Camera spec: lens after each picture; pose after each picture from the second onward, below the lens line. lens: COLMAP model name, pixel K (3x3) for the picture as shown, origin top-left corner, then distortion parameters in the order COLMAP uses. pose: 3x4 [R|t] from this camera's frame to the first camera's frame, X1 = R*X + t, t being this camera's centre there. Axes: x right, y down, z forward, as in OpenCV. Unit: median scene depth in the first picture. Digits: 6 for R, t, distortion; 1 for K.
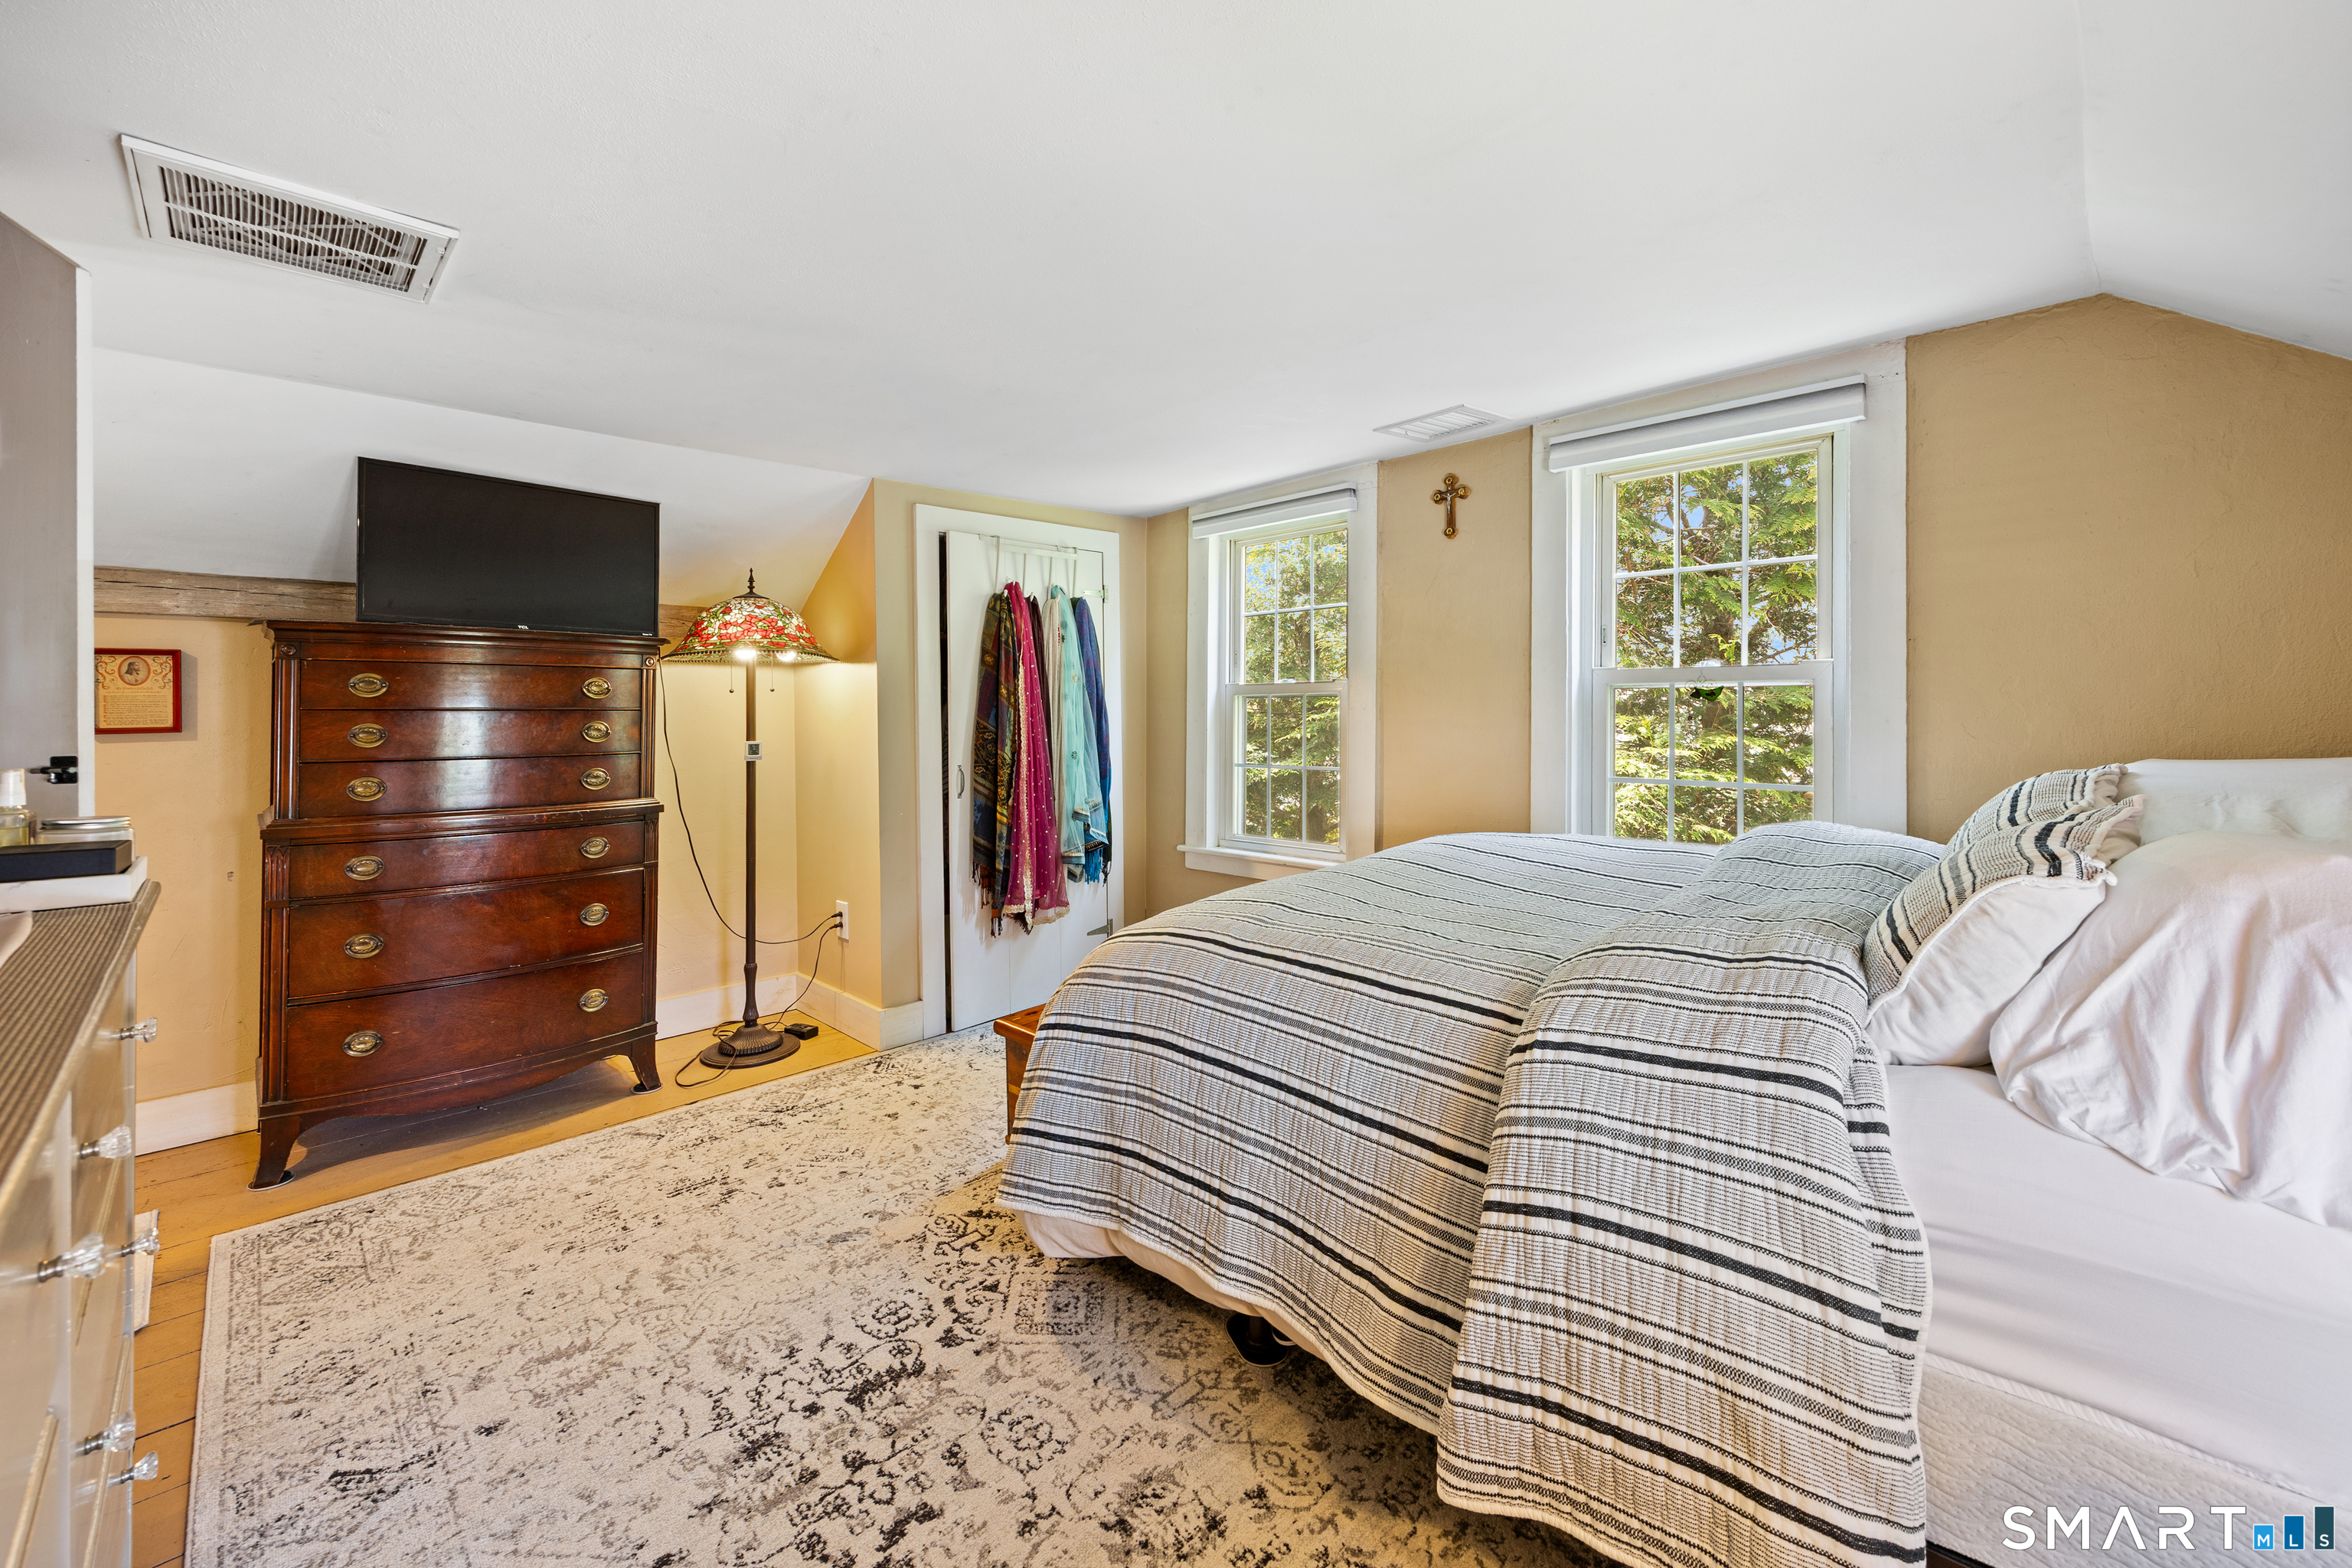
lens RADIAL K [[942.4, 0, 1167.9], [0, 942.4, 700.2], [0, 0, 1]] dist [-0.008055, 0.000158]
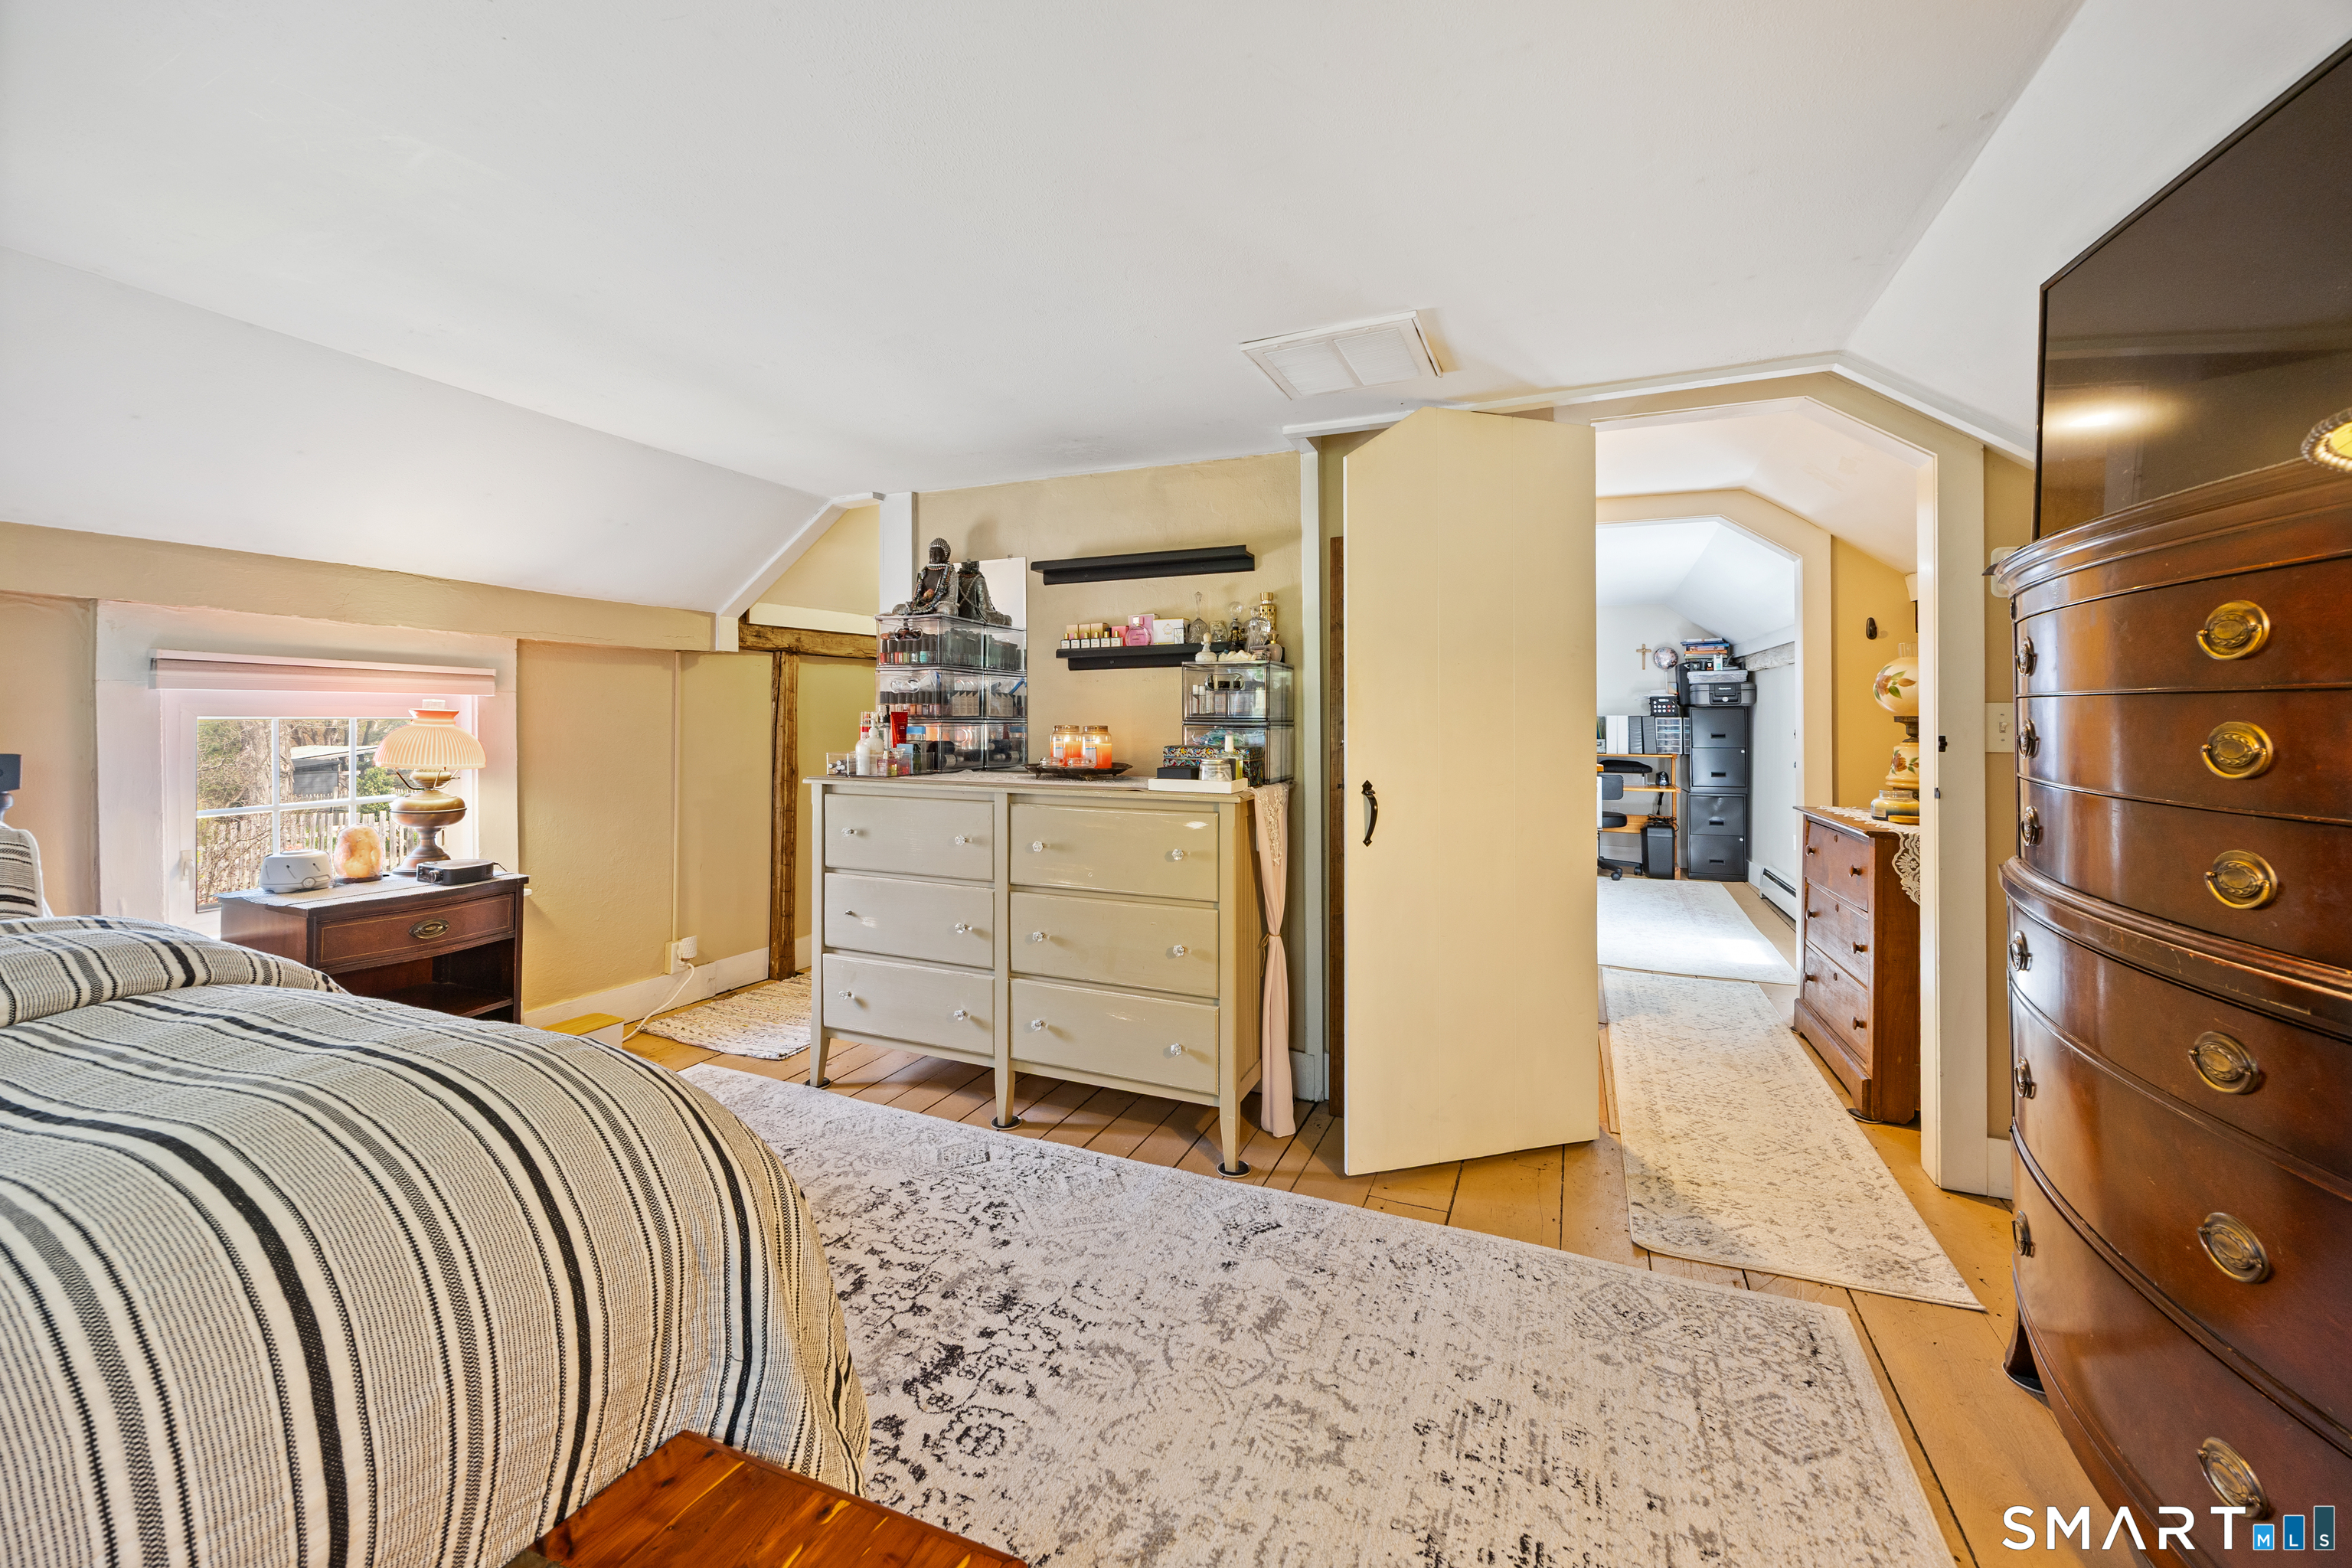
lens RADIAL K [[942.4, 0, 1180.1], [0, 942.4, 704.0], [0, 0, 1]] dist [-0.008055, 0.000158]
pose [[-0.920888, 0.006192, -0.389778, -0.156210], [0.013813, 0.999764, -0.016754, 0.023712], [0.389582, -0.020812, -0.920757, 2.106172]]
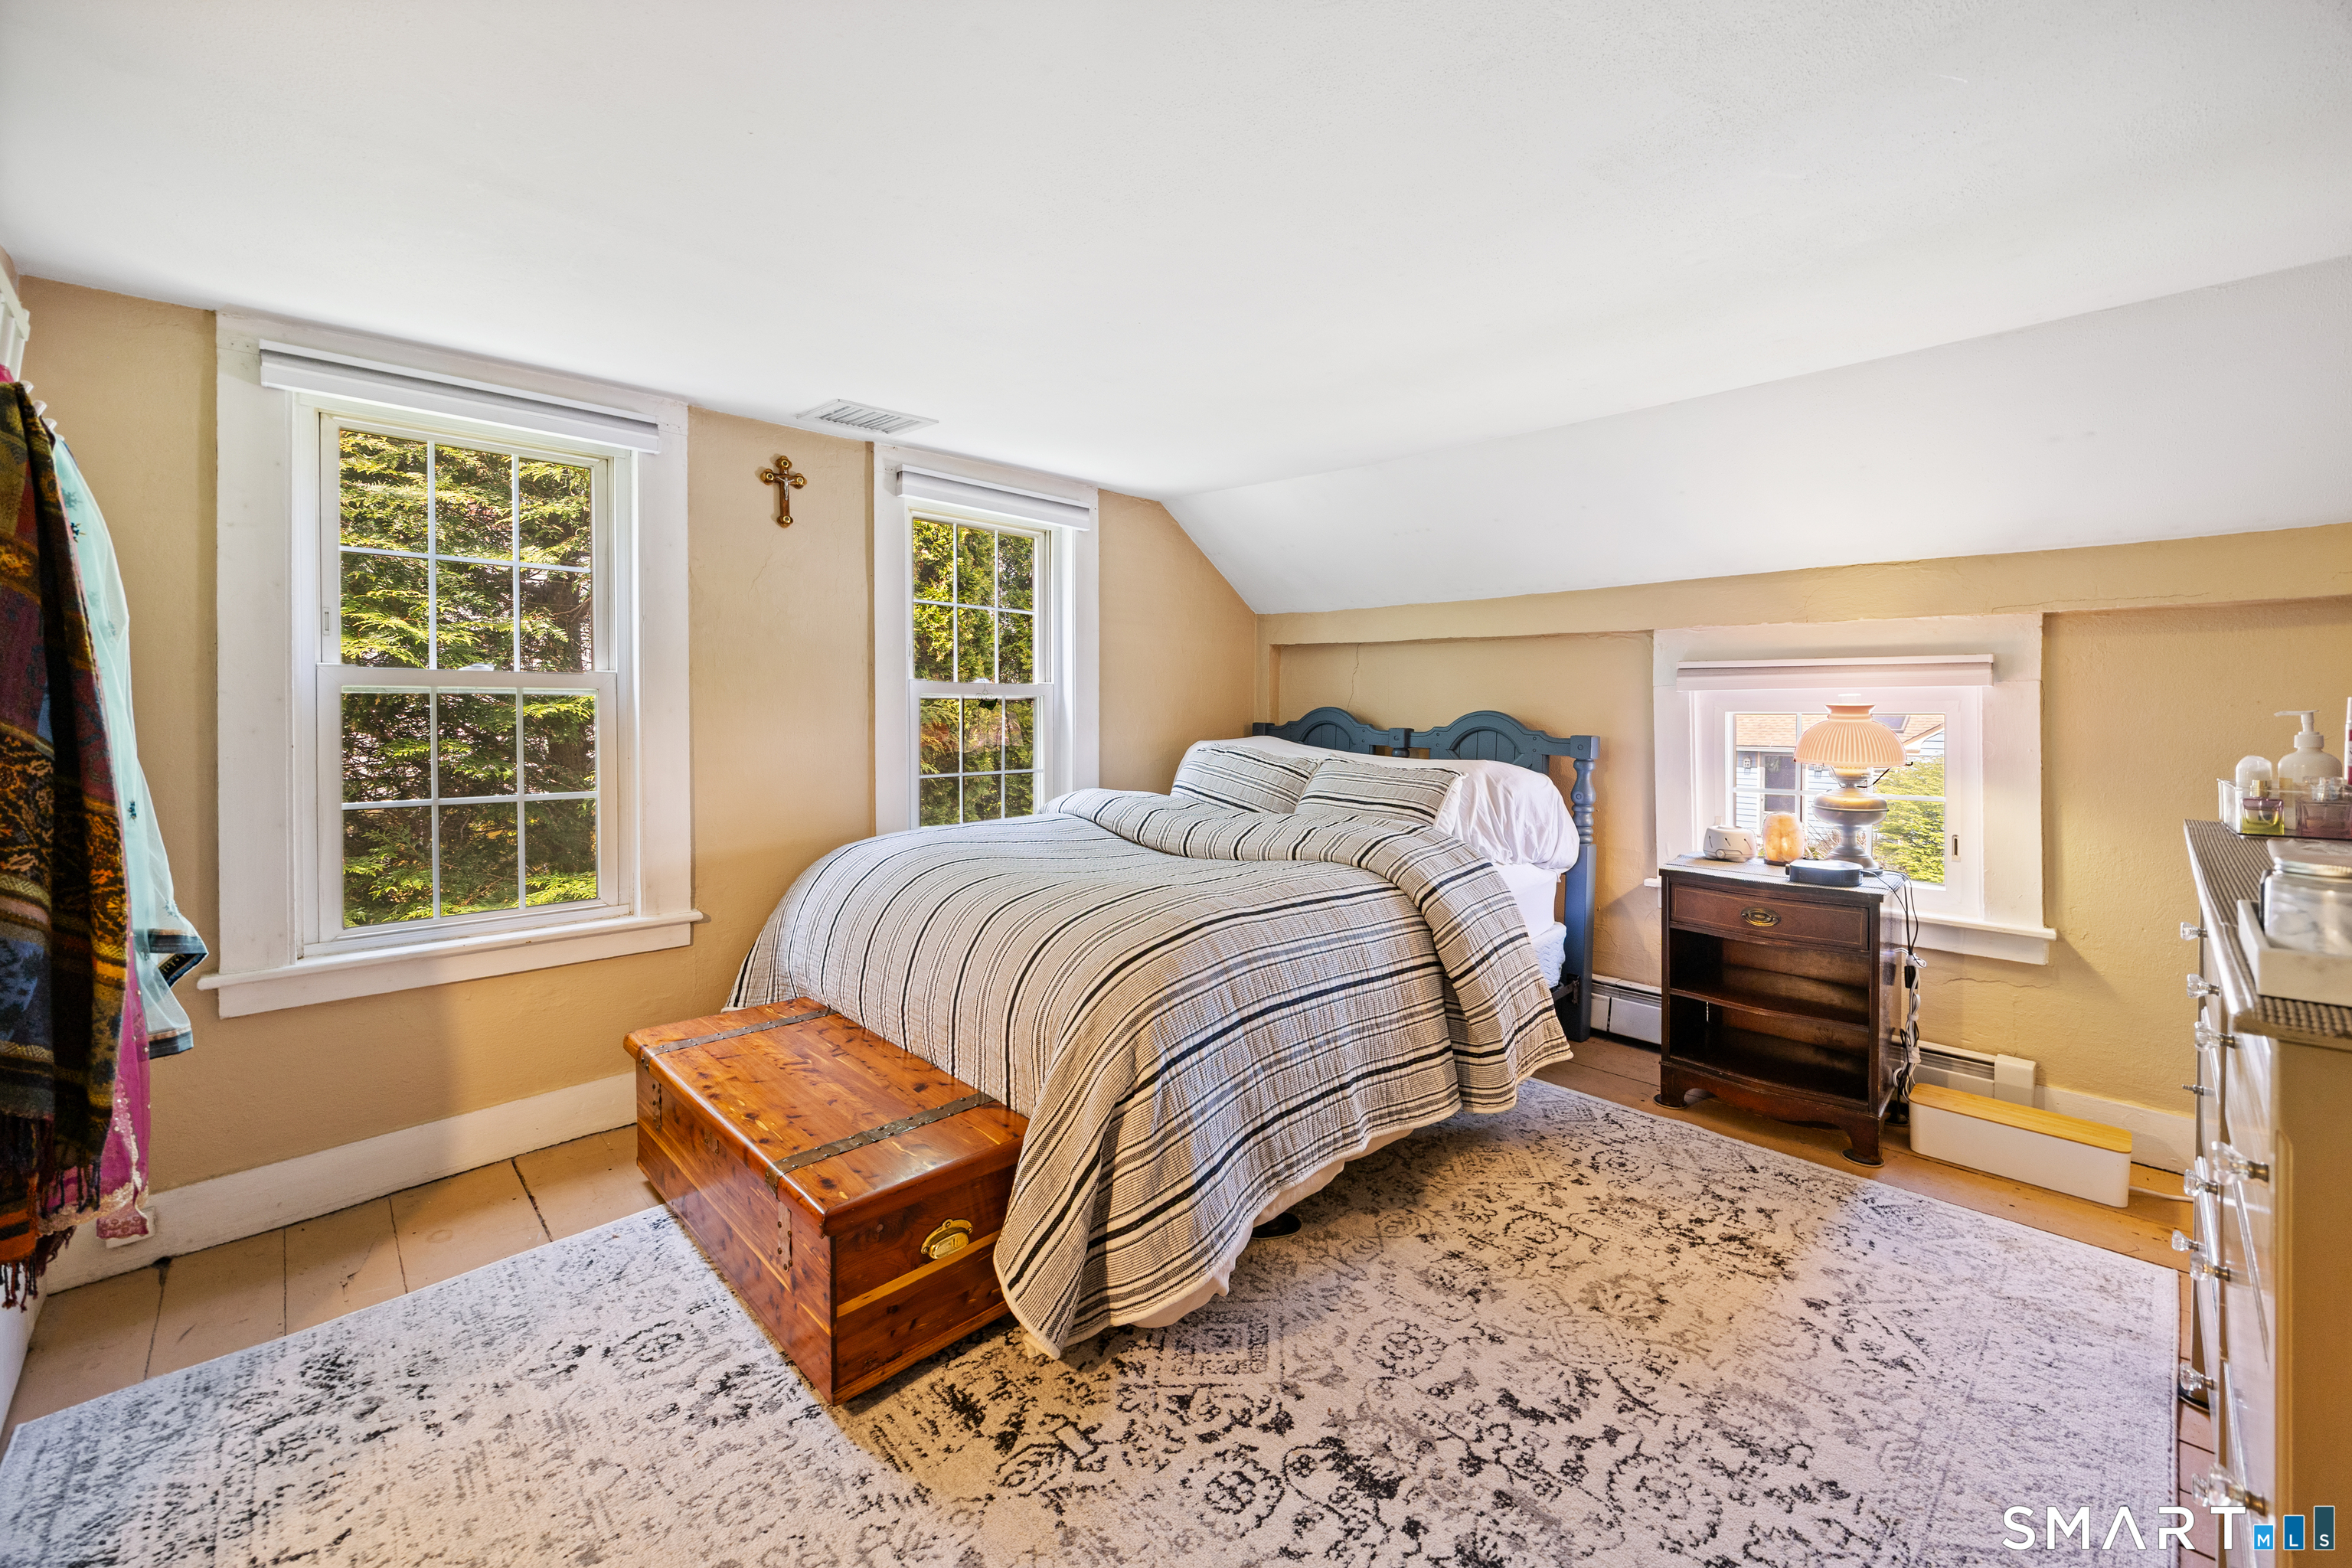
lens RADIAL K [[942.4, 0, 1176.0], [0, 942.4, 728.2], [0, 0, 1]] dist [-0.008055, 0.000158]
pose [[0.017735, -0.003874, 0.999835, -1.205338], [-0.009720, 0.999945, 0.004047, 0.033045], [-0.999795, -0.009791, 0.017696, 1.185770]]
